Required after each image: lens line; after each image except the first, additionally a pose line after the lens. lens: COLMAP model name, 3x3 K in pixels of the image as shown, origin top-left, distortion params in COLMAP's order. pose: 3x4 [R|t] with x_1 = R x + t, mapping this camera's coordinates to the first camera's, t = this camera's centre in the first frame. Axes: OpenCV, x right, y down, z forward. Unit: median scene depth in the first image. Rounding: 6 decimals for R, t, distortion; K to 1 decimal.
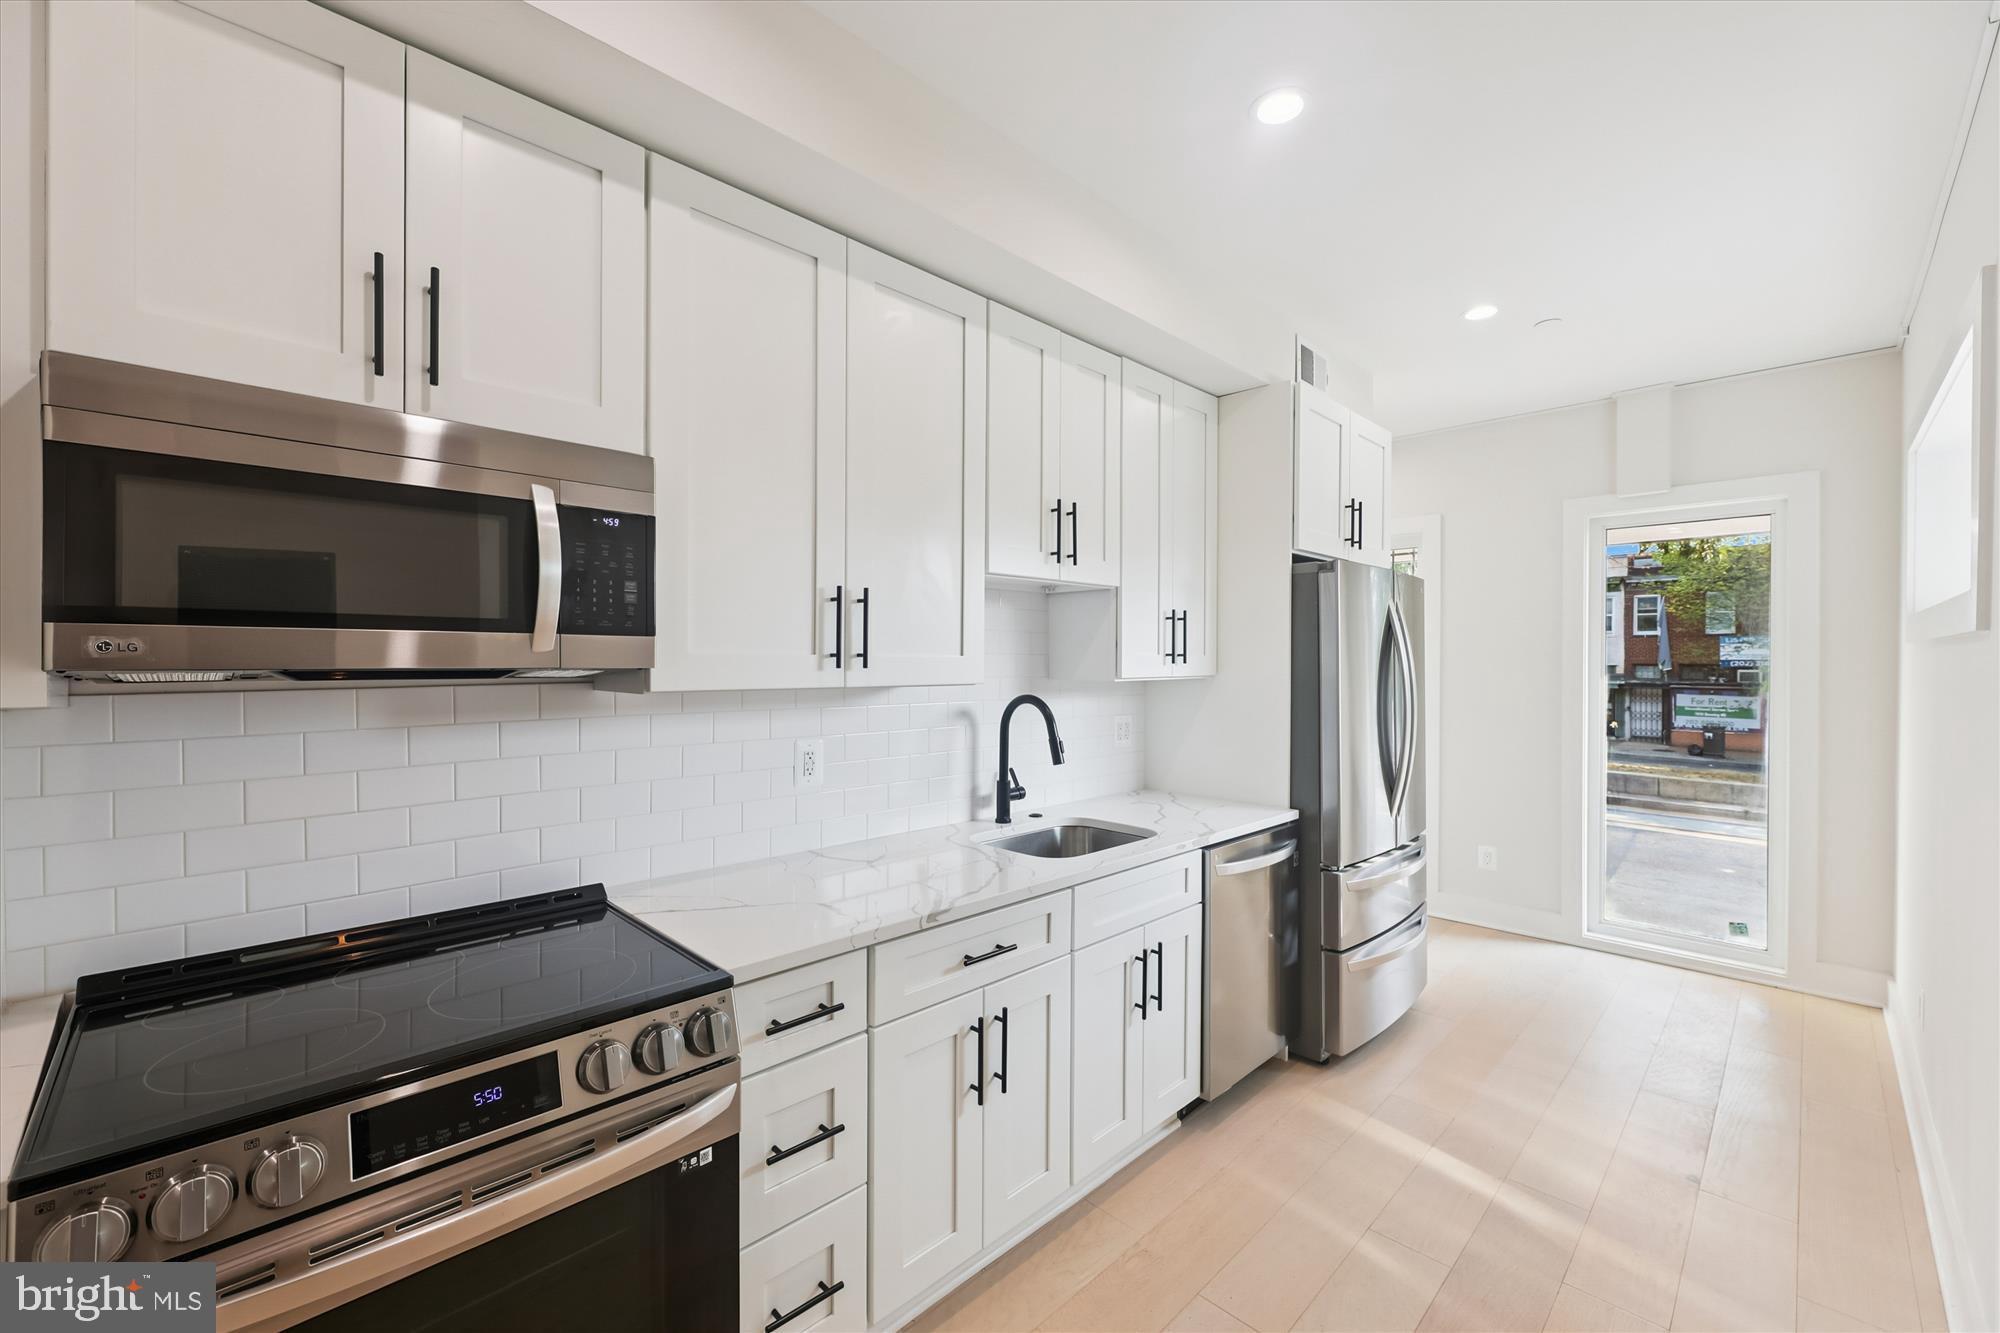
lens RADIAL K [[806.9, 0, 988.0], [0, 806.9, 665.2], [0, 0, 1]] dist [-0.003851, -0.000136]
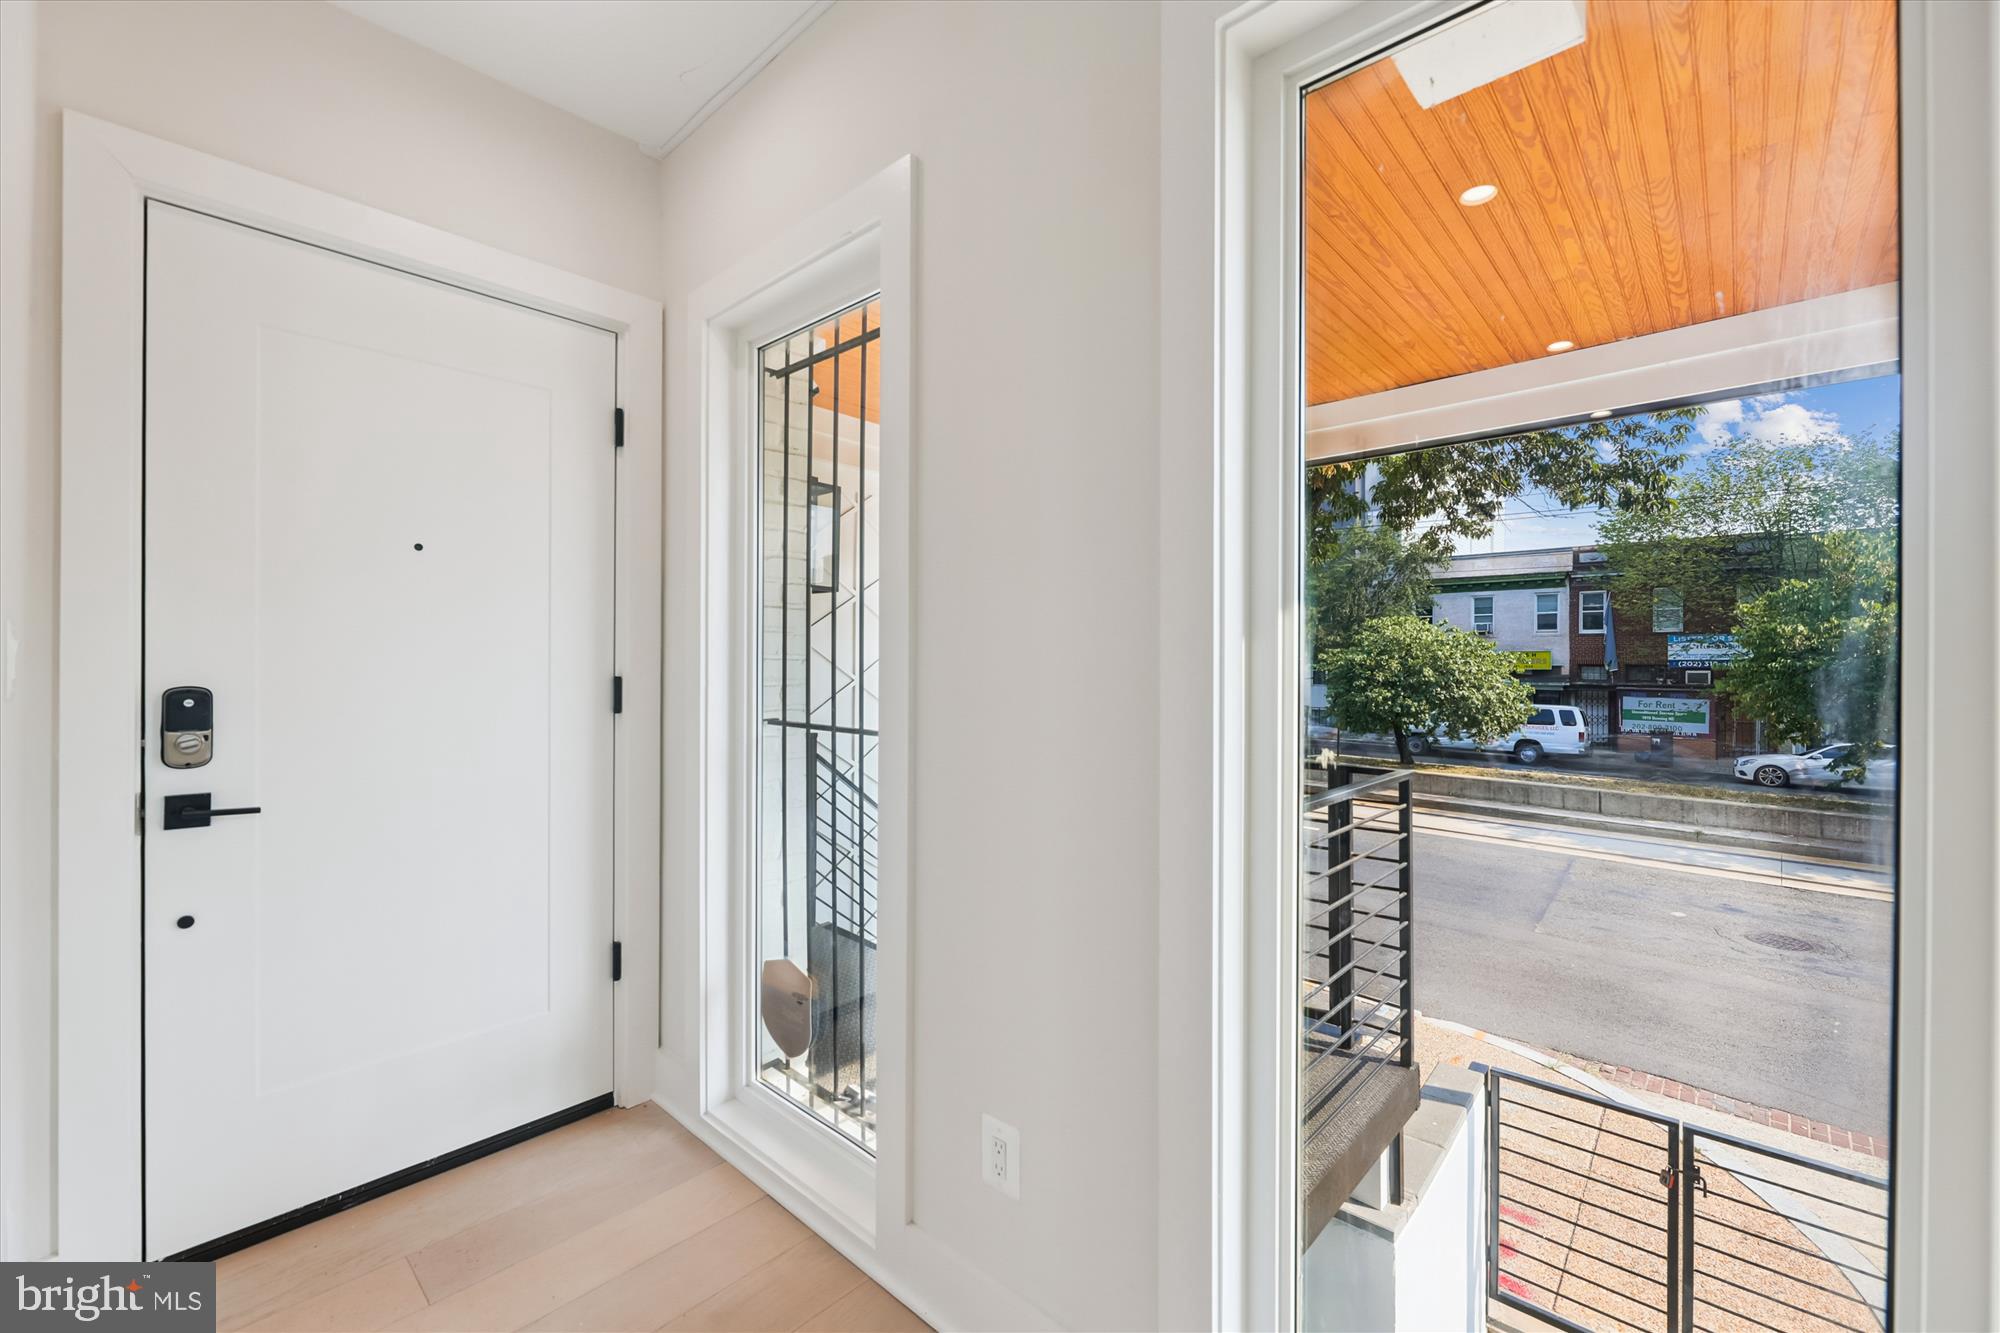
lens RADIAL K [[806.9, 0, 991.7], [0, 806.9, 662.1], [0, 0, 1]] dist [-0.003851, -0.000136]
pose [[0.999183, 0.004377, 0.040176, 0.084977], [-0.004101, 0.999967, -0.006960, 0.005416], [-0.040206, 0.006789, 0.999168, 0.094283]]
